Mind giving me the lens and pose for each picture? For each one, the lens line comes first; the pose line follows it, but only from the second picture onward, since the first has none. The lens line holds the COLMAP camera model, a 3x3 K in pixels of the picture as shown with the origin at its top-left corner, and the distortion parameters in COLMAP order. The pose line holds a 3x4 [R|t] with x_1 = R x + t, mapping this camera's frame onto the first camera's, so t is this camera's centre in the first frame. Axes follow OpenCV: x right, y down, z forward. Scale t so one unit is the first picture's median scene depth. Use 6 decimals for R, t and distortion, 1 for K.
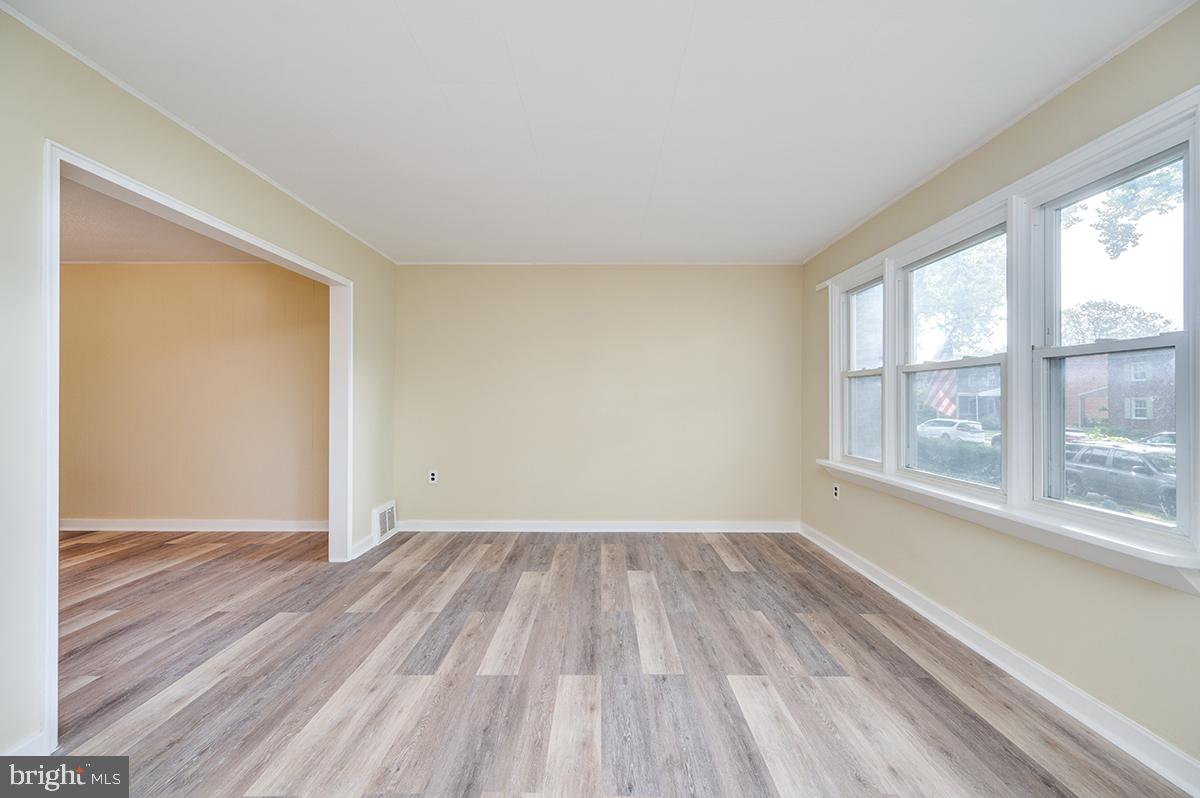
lens RADIAL K [[480.2, 0, 598.2], [0, 480.2, 392.5], [0, 0, 1]] dist [-0.002530, -0.000105]
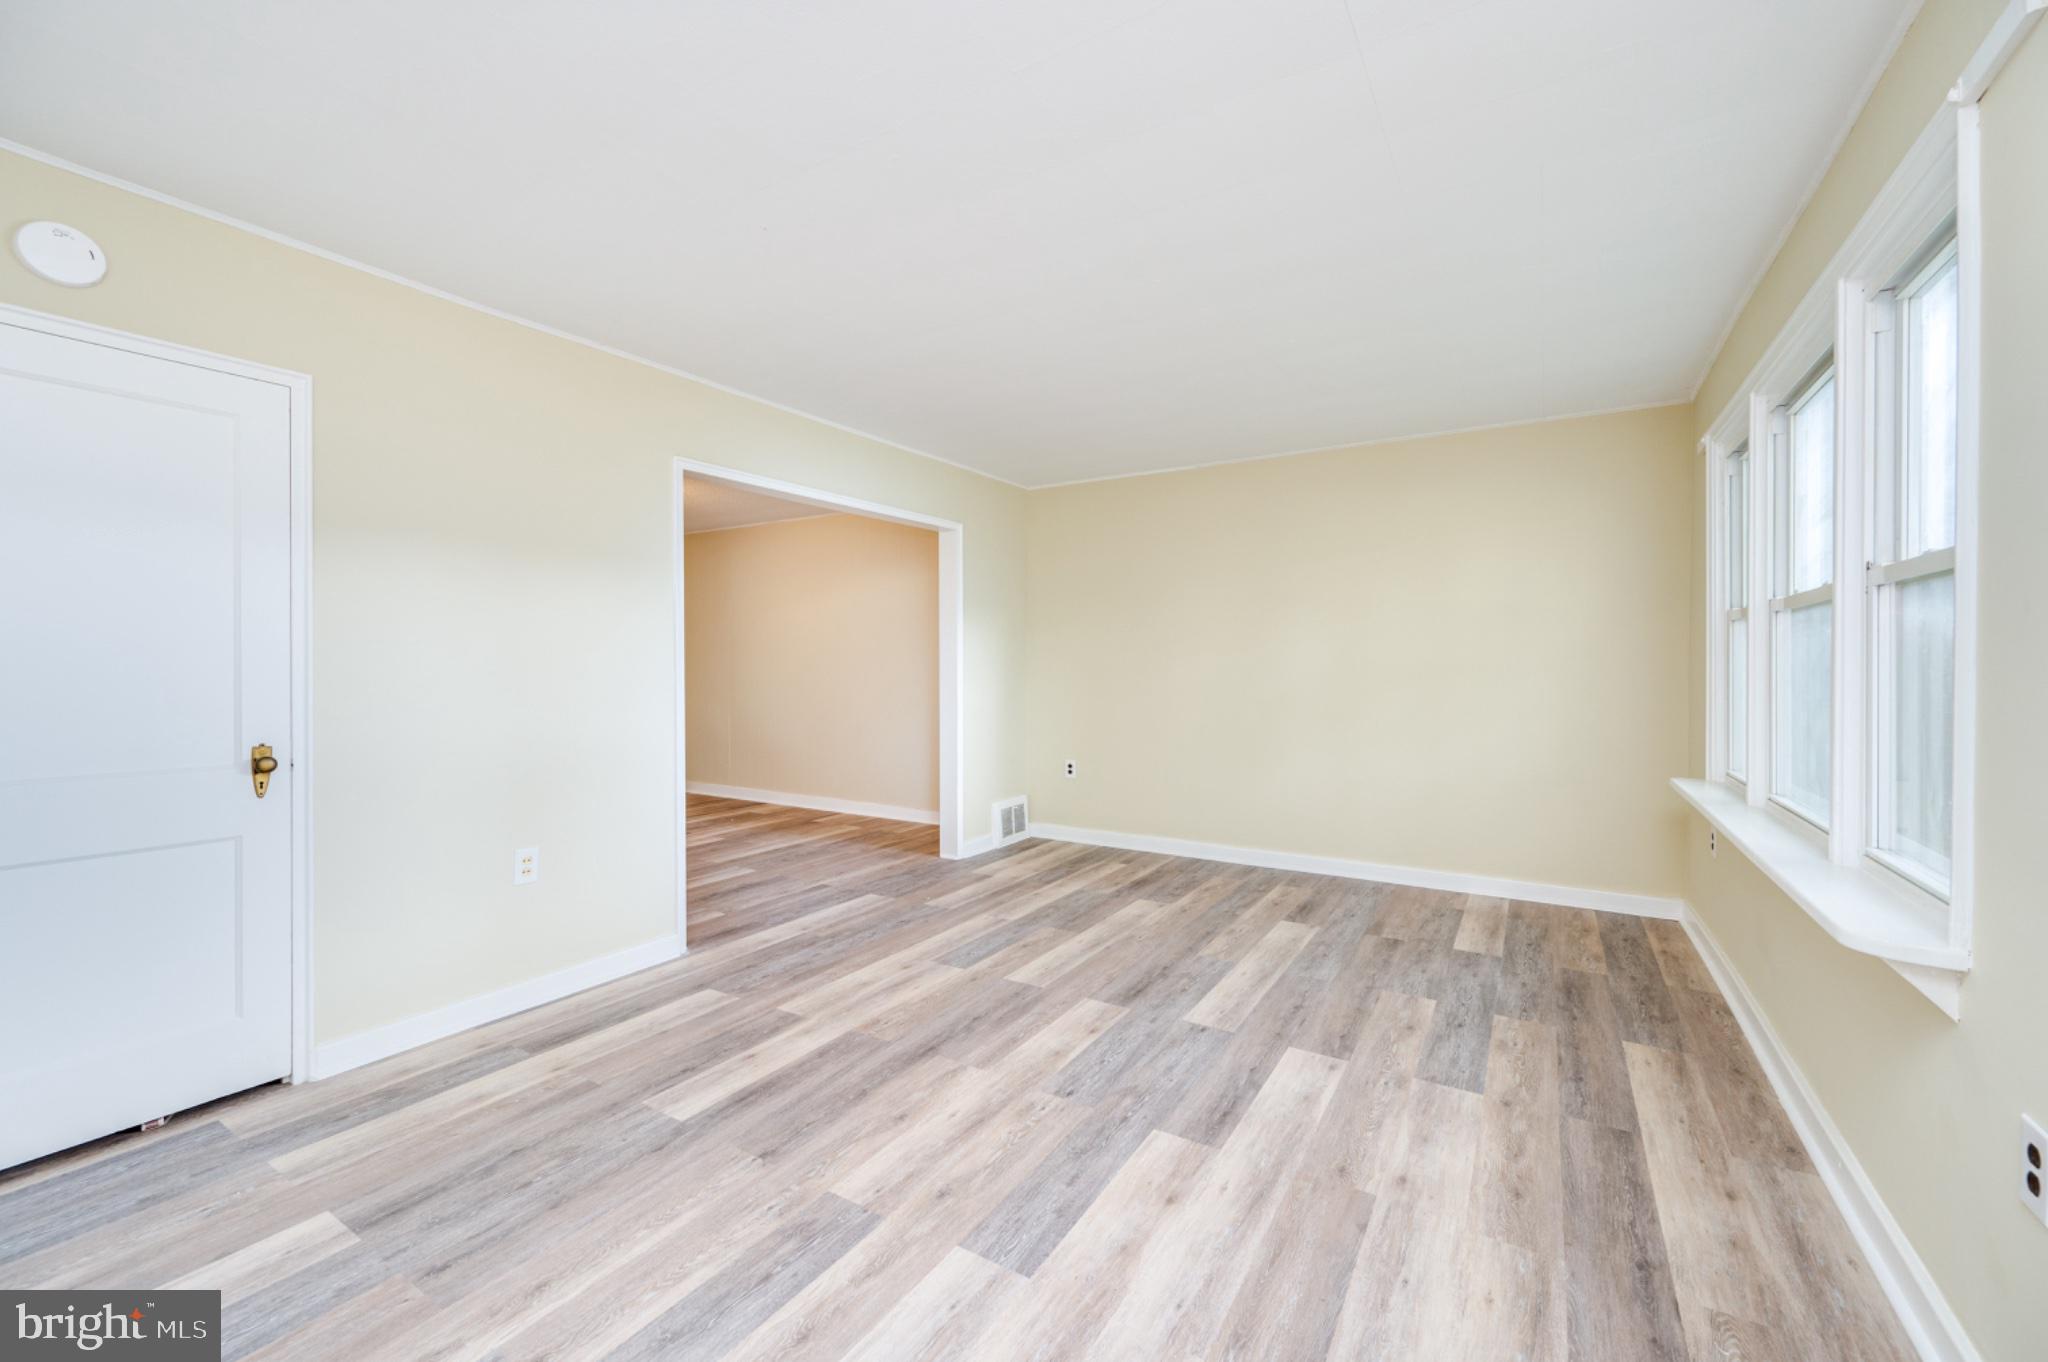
lens RADIAL K [[819.5, 0, 1034.4], [0, 819.5, 677.9], [0, 0, 1]] dist [-0.002530, -0.000105]
pose [[0.850715, 0.005866, -0.525595, 0.467034], [0.009674, 0.999594, 0.026814, -0.004048], [0.525539, -0.027896, 0.850312, -0.191134]]
